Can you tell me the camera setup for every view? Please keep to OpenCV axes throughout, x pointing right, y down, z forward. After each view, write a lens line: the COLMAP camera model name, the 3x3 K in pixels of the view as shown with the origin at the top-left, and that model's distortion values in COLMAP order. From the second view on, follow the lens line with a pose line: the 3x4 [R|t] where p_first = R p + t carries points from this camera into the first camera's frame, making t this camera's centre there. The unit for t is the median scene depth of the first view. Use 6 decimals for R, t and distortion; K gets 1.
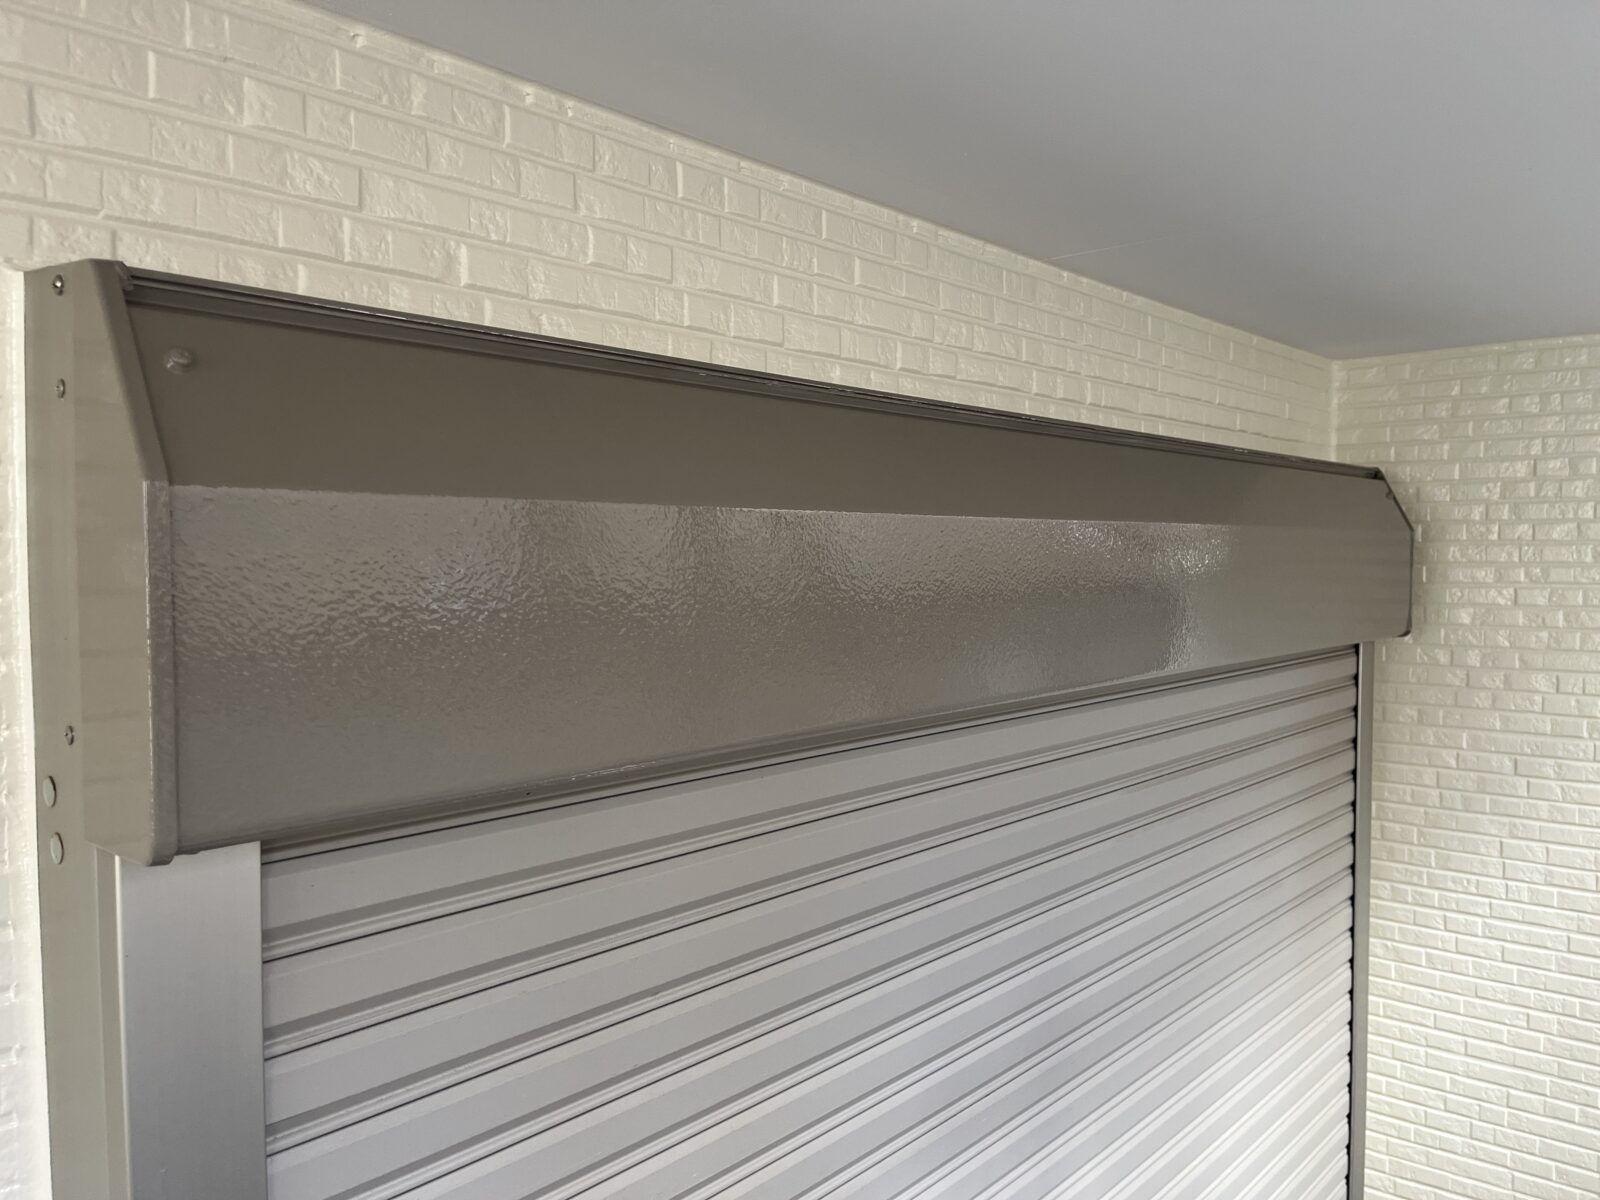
lens RADIAL K [[1212.9, 0, 801.4], [0, 1212.9, 617.3], [0, 0, 1]] dist [0.056580, -0.090115]
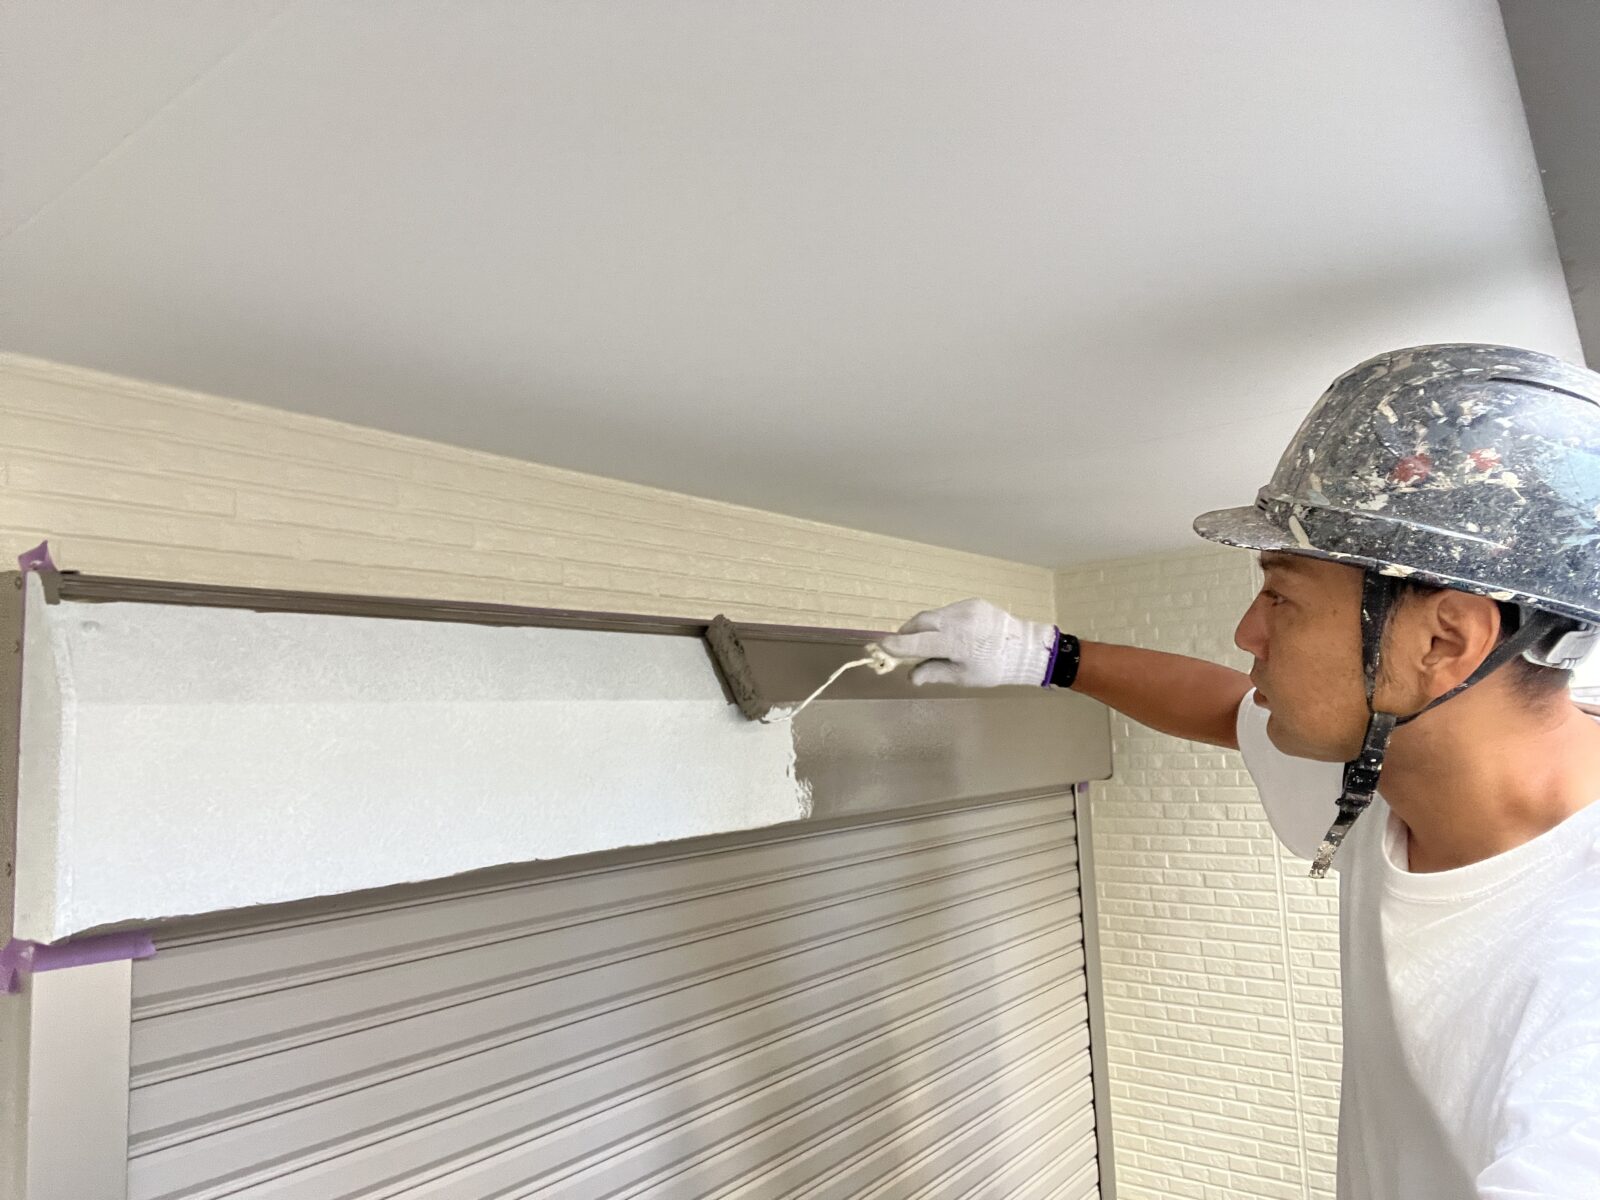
lens RADIAL K [[1100.9, 0, 802.3], [0, 1100.9, 611.9], [0, 0, 1]] dist [0.066687, -0.073171]
pose [[0.997683, -0.029075, 0.061516, 0.103937], [0.038351, 0.987099, -0.155447, 0.010621], [-0.056203, 0.157446, 0.985927, -0.157921]]
